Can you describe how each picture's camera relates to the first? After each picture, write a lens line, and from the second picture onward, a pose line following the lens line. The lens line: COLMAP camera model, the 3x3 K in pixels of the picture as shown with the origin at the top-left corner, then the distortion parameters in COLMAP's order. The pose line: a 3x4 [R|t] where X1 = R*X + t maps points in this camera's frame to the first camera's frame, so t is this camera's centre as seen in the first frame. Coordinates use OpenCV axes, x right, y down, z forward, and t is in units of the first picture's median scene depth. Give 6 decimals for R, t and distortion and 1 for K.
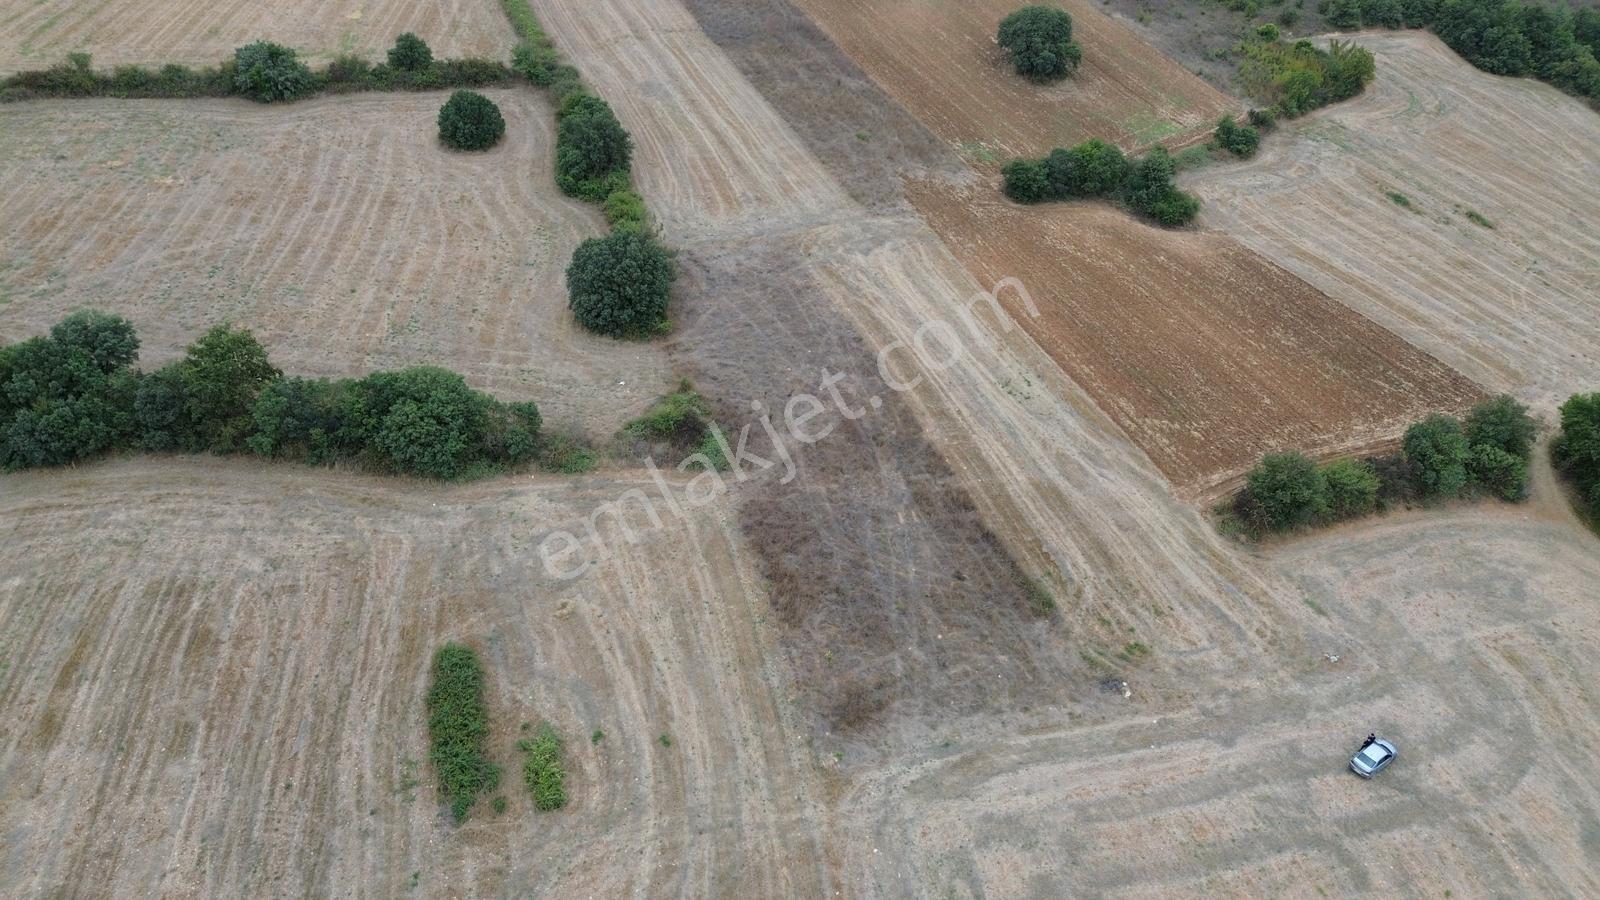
lens RADIAL K [[1131.0, 0, 799.2], [0, 1131.0, 449.4], [0, 0, 1]] dist [0.075492, -0.076213]
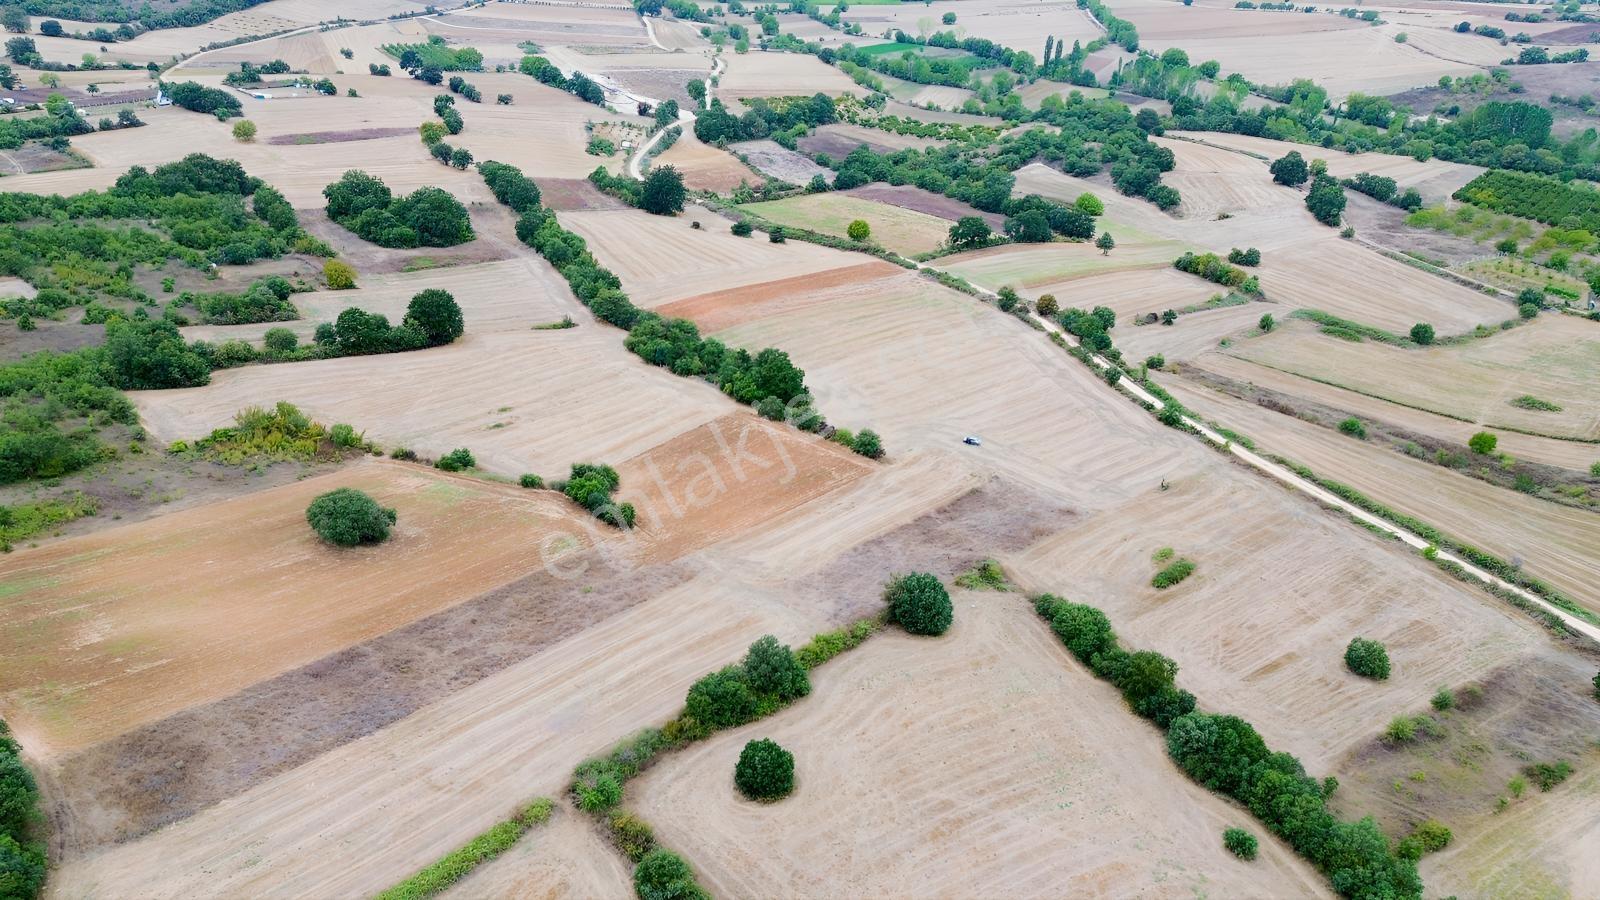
lens RADIAL K [[1131.0, 0, 799.2], [0, 1131.0, 449.4], [0, 0, 1]] dist [0.075492, -0.076213]
pose [[-0.459911, -0.468233, 0.754480, -1.287997], [0.451266, 0.608523, 0.652732, -1.528046], [-0.764749, 0.640669, -0.068569, 1.189671]]
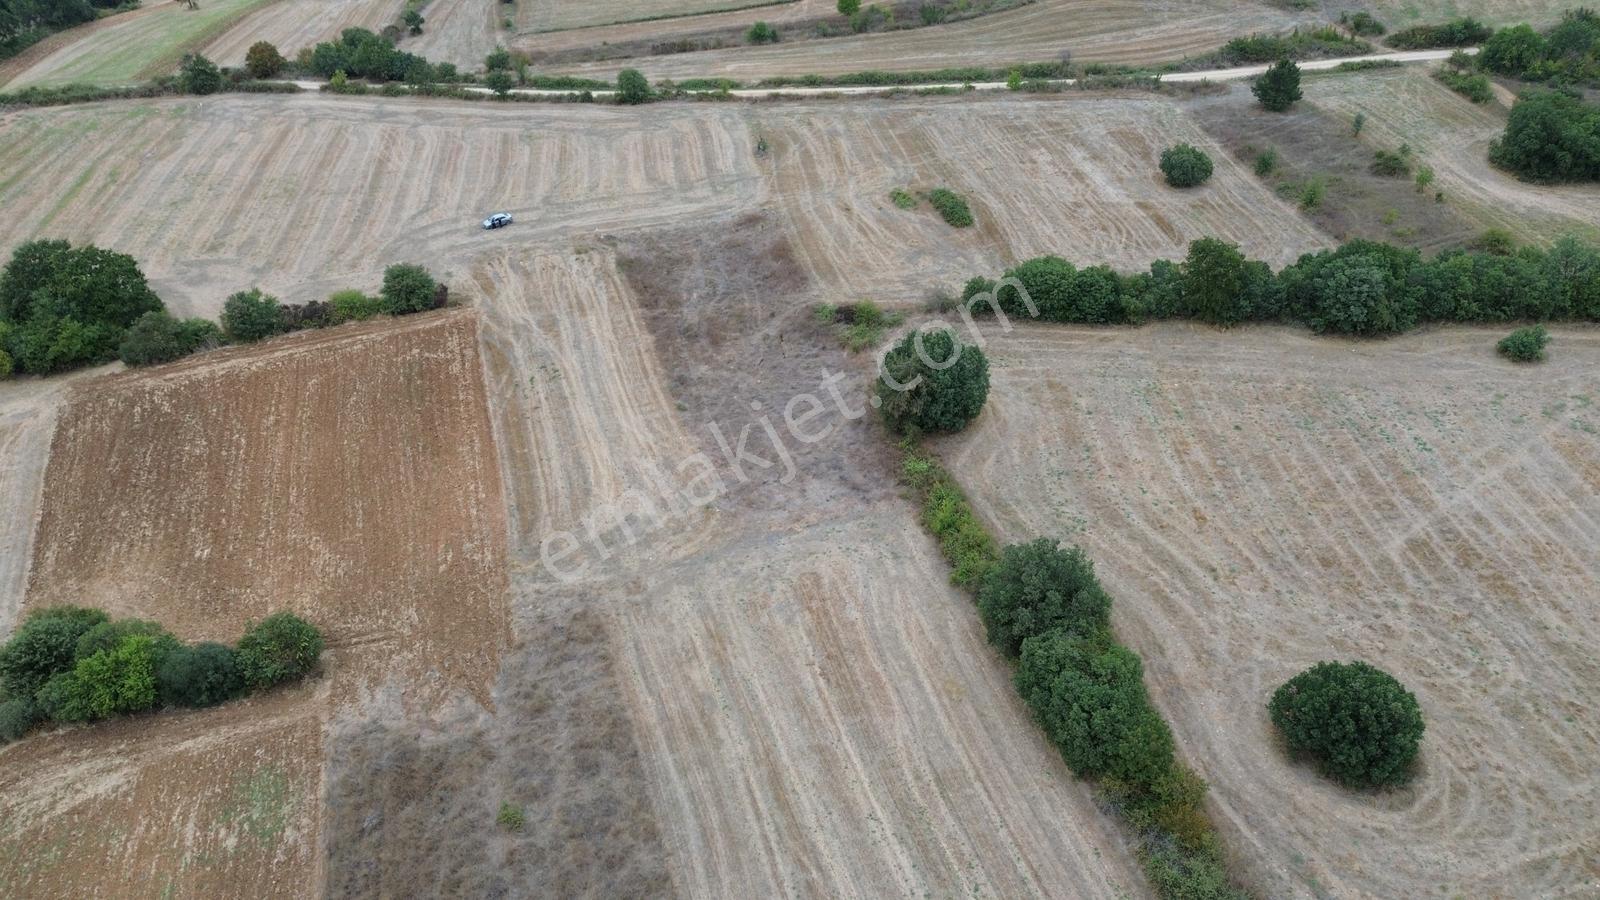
lens RADIAL K [[1131.0, 0, 799.2], [0, 1131.0, 449.4], [0, 0, 1]] dist [0.075492, -0.076213]
pose [[-0.997981, -0.046289, 0.043482, -0.099535], [0.025734, 0.331179, 0.943217, -1.079584], [-0.058061, 0.942432, -0.329320, 1.467618]]
